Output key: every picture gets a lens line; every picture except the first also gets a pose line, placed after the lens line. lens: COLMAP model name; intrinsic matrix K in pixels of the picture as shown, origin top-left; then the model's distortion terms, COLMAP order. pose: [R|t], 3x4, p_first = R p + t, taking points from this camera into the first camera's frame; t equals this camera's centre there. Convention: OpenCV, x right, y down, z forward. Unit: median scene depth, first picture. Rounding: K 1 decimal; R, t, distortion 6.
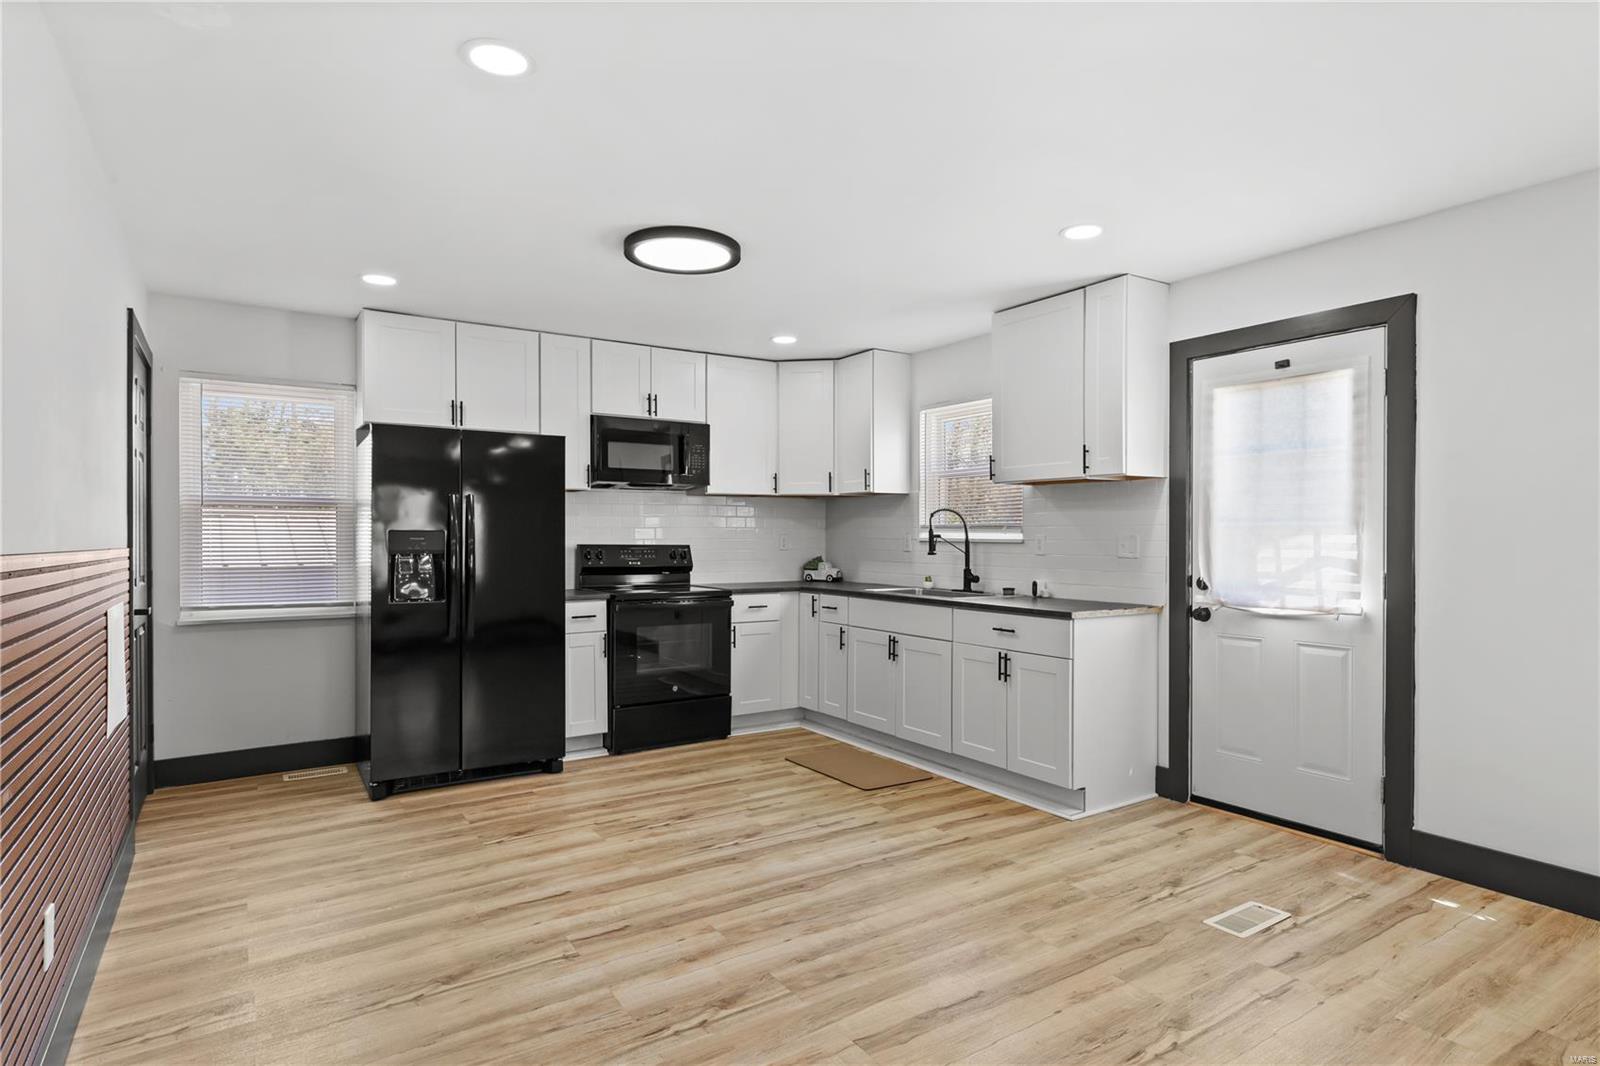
lens RADIAL K [[864.2, 0, 820.2], [0, 864.2, 536.9], [0, 0, 1]] dist [0.002384, 0.000321]
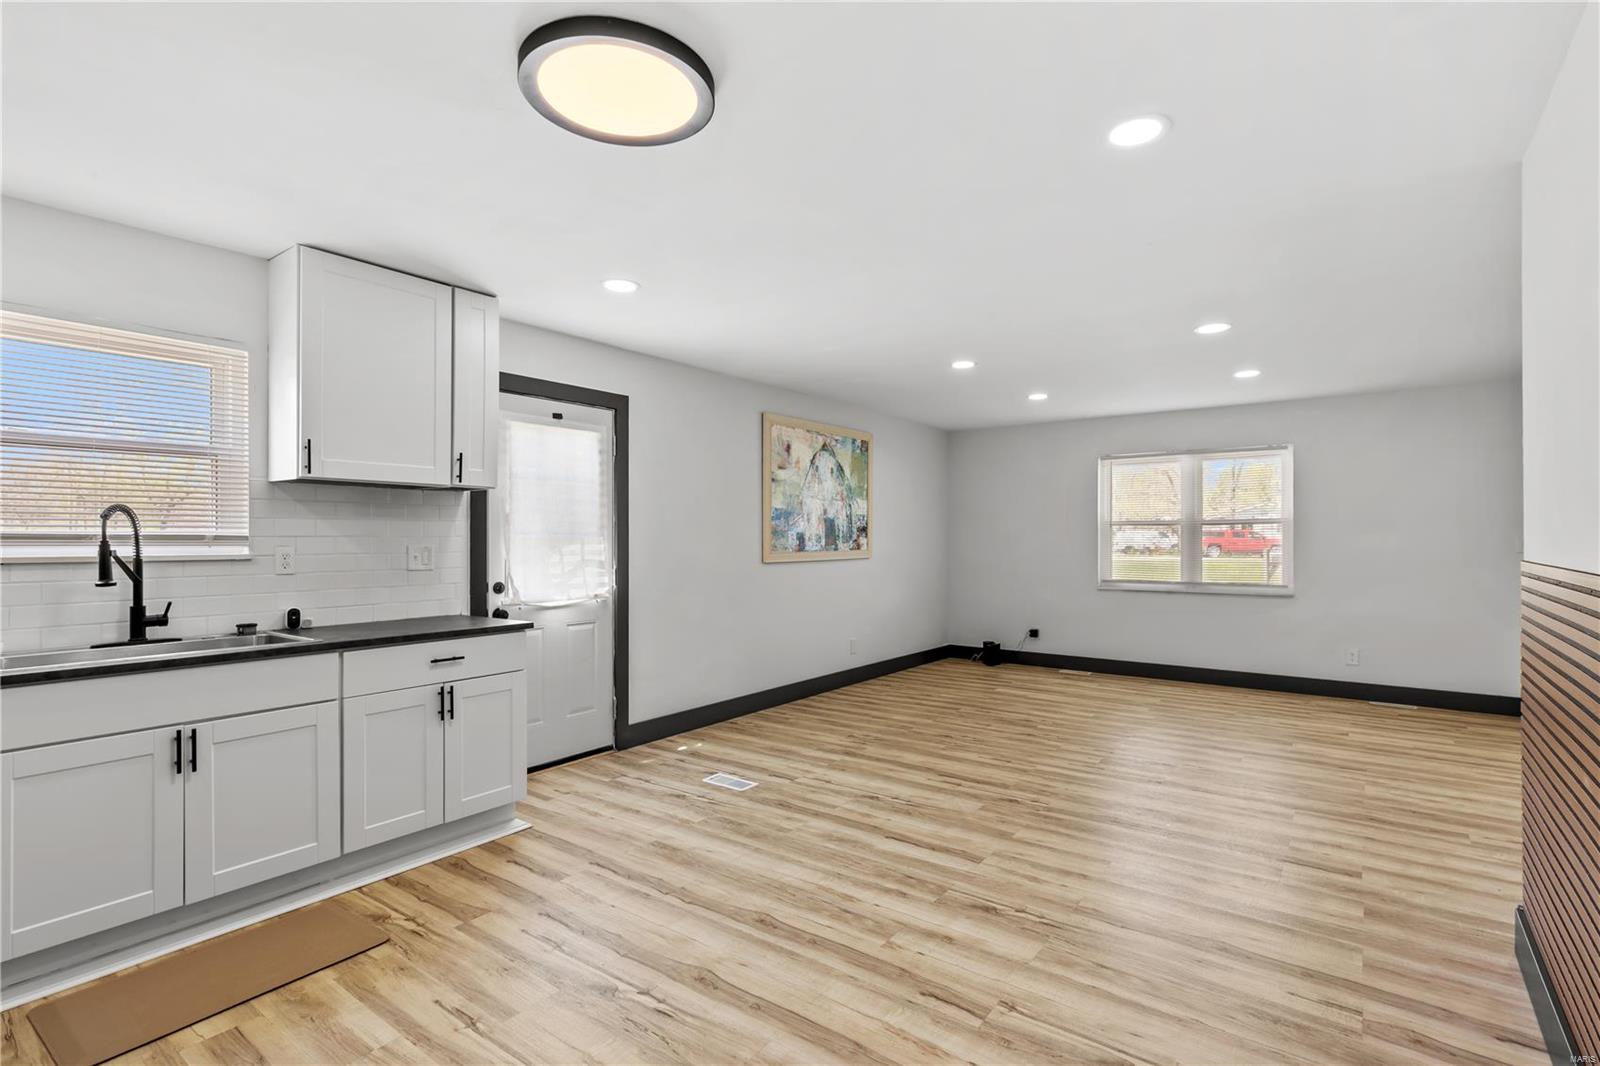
lens RADIAL K [[758.4, 0, 807.9], [0, 758.4, 536.4], [0, 0, 1]] dist [0.004333, 0.000312]
pose [[-0.331522, 0.000961, 0.943447, -0.591215], [0.005181, 0.999986, 0.000802, -0.012201], [-0.943433, 0.005154, -0.331522, 0.880020]]
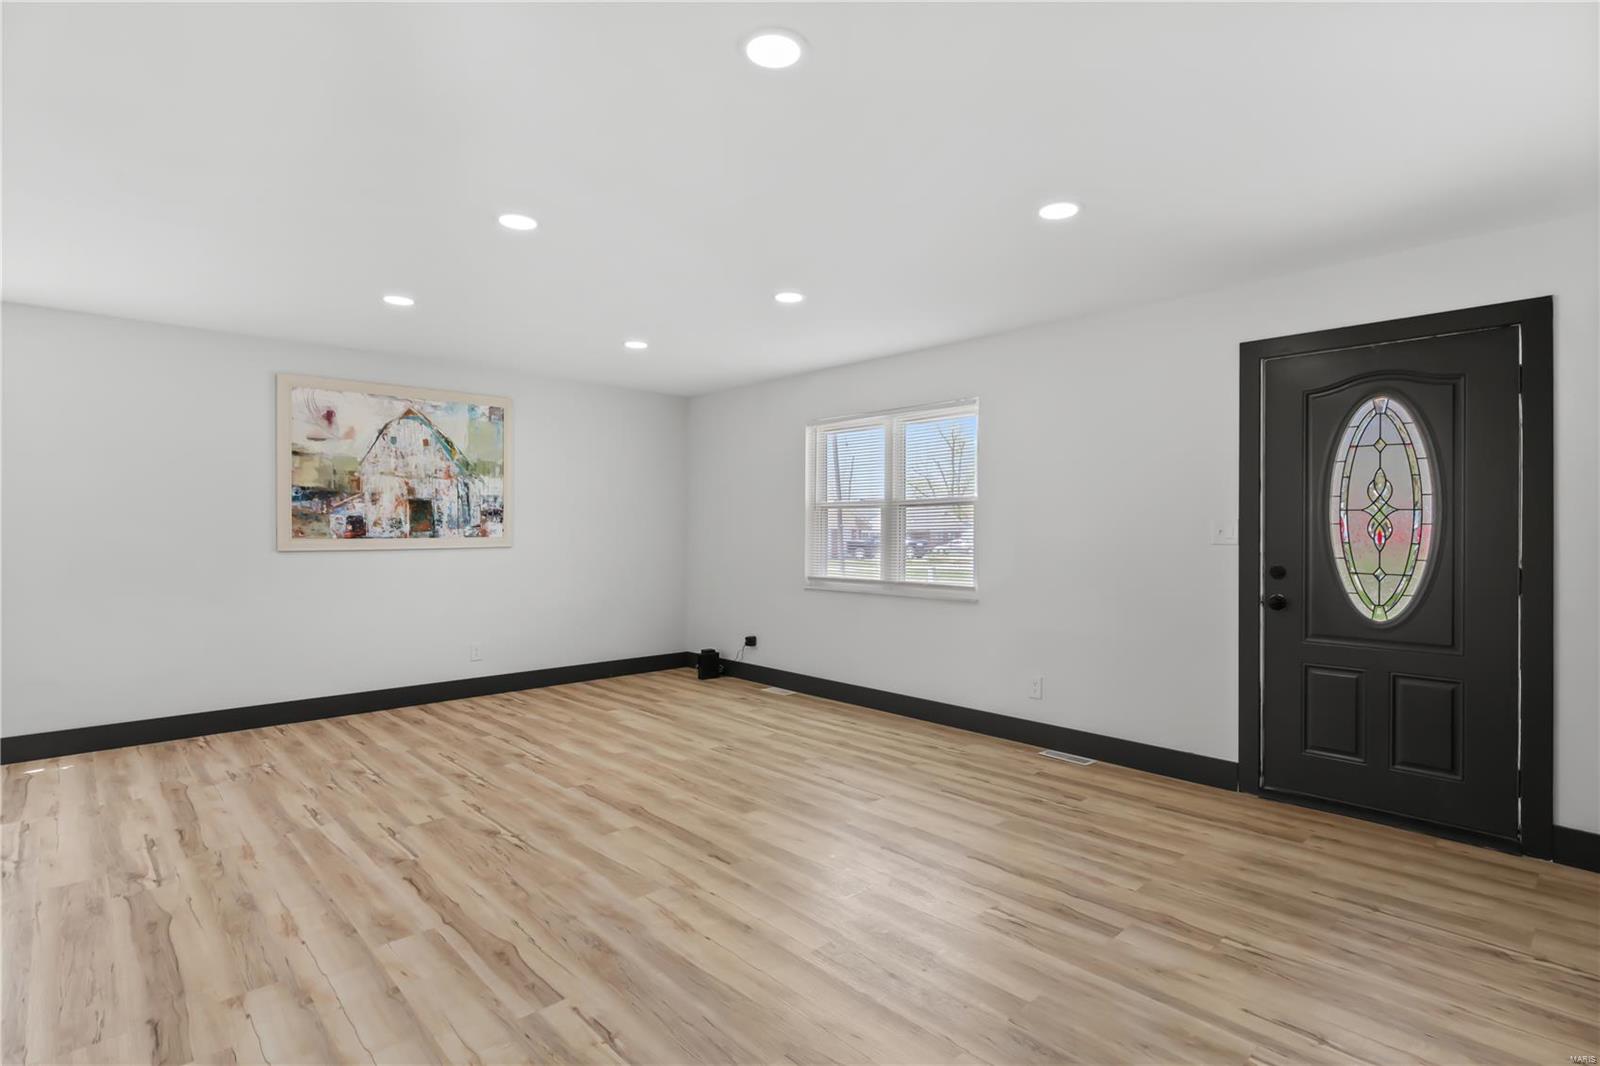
lens RADIAL K [[789.3, 0, 811.5], [0, 789.3, 529.7], [0, 0, 1]] dist [-0.002606, 0.000861]
pose [[-0.166729, -0.004138, 0.985994, -0.593397], [0.003557, 0.999982, 0.004798, 0.000060], [-0.985996, 0.004307, -0.166711, -0.076199]]
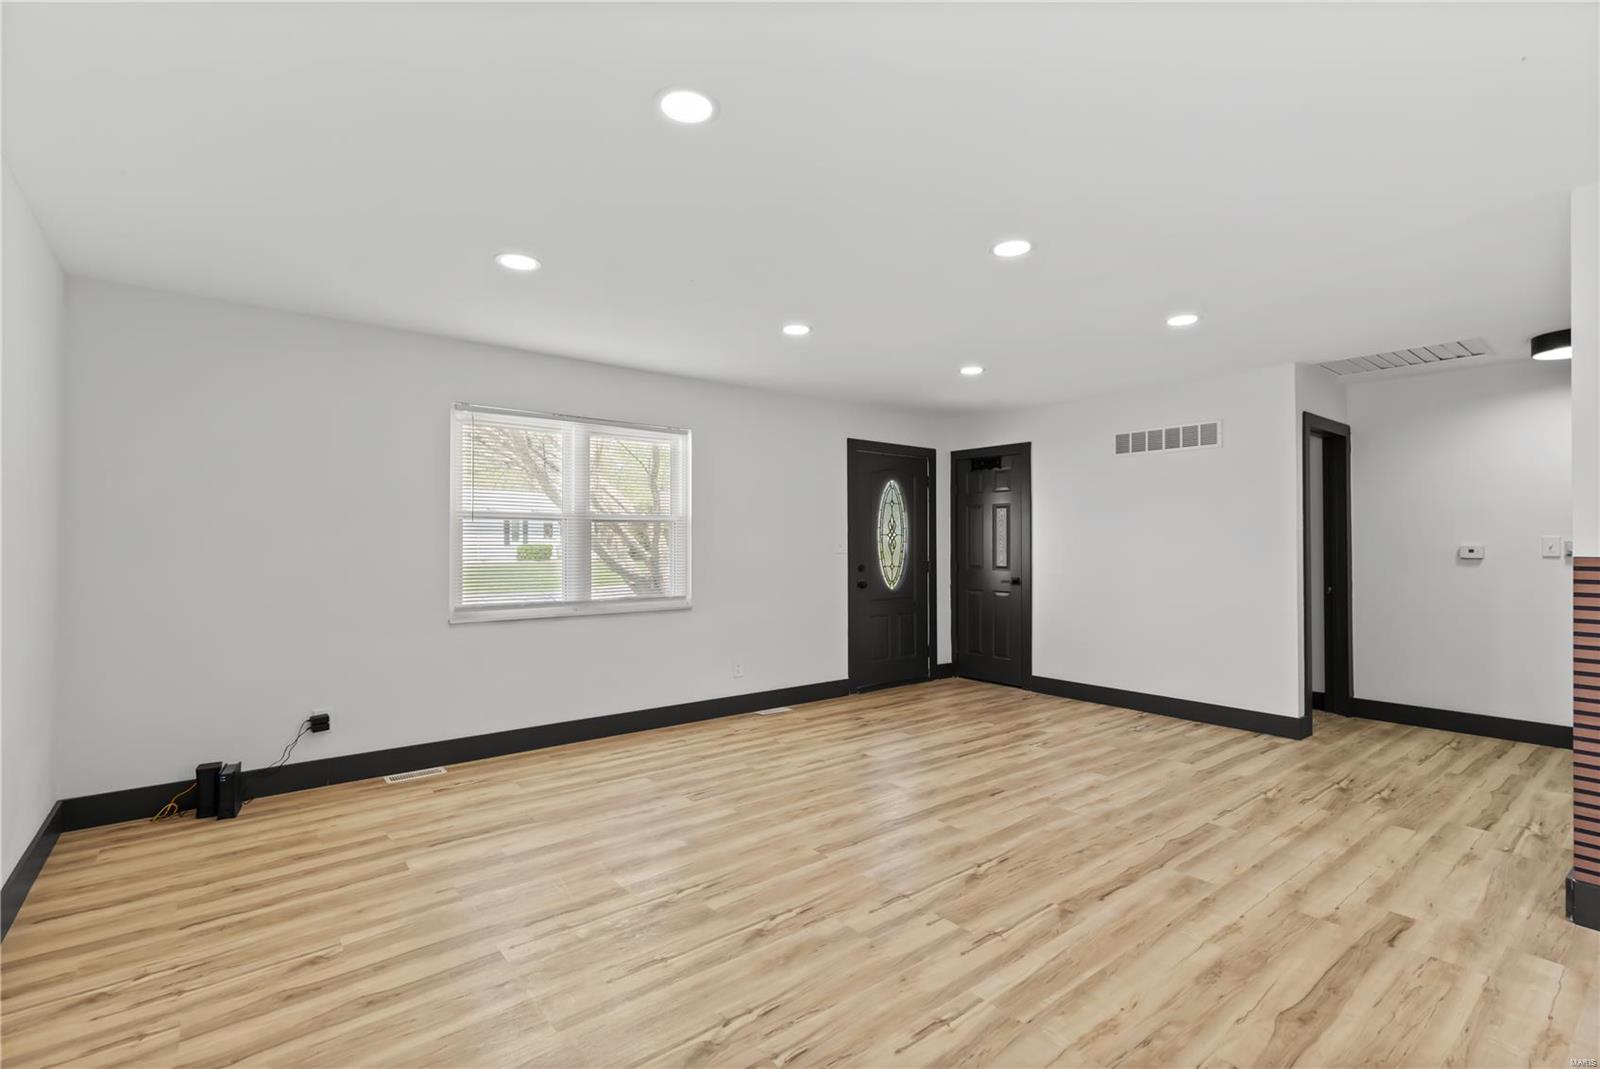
lens RADIAL K [[736.7, 0, 812.0], [0, 736.7, 529.4], [0, 0, 1]] dist [0.003345, -0.000276]
pose [[-0.996101, -0.004112, -0.088123, 0.401998], [-0.002884, 0.999897, -0.014063, -0.003746], [0.088172, -0.013754, -0.996010, 0.738850]]
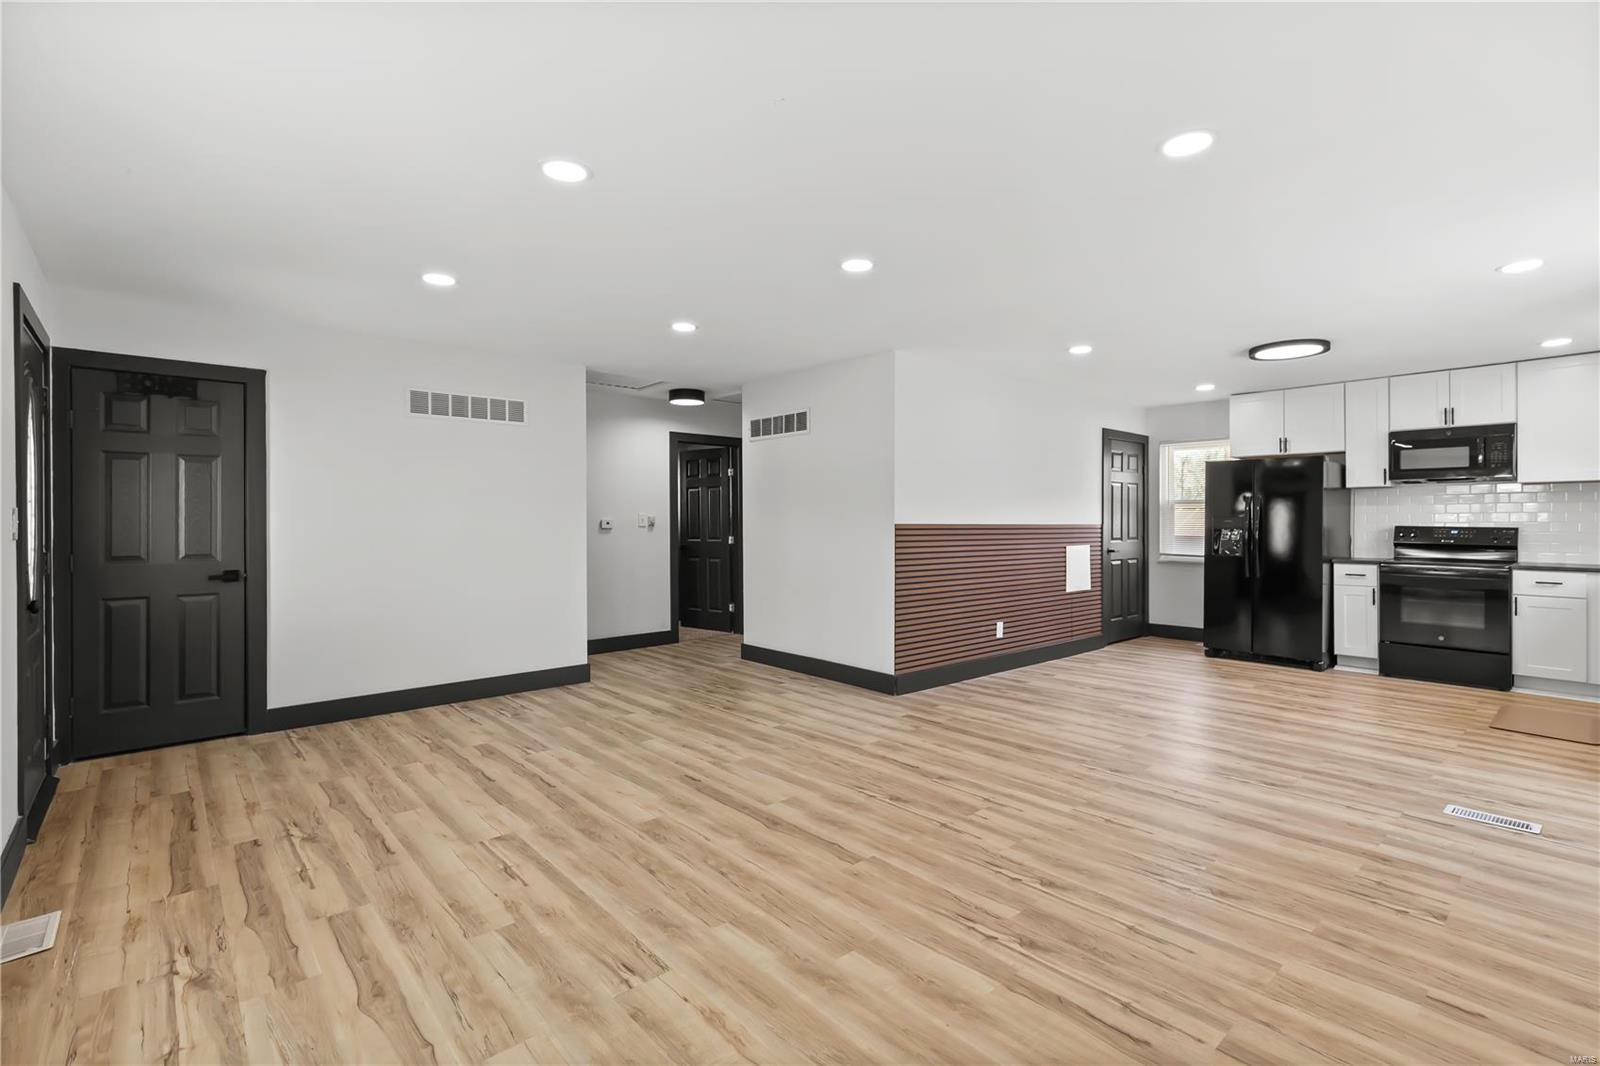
lens RADIAL K [[736.7, 0, 812.0], [0, 736.7, 527.9], [0, 0, 1]] dist [0.003345, -0.000276]
pose [[0.134562, 0.008369, -0.990870, 0.945615], [-0.002045, 0.999965, 0.008168, 0.005082], [0.990903, 0.000927, 0.134574, -0.089513]]
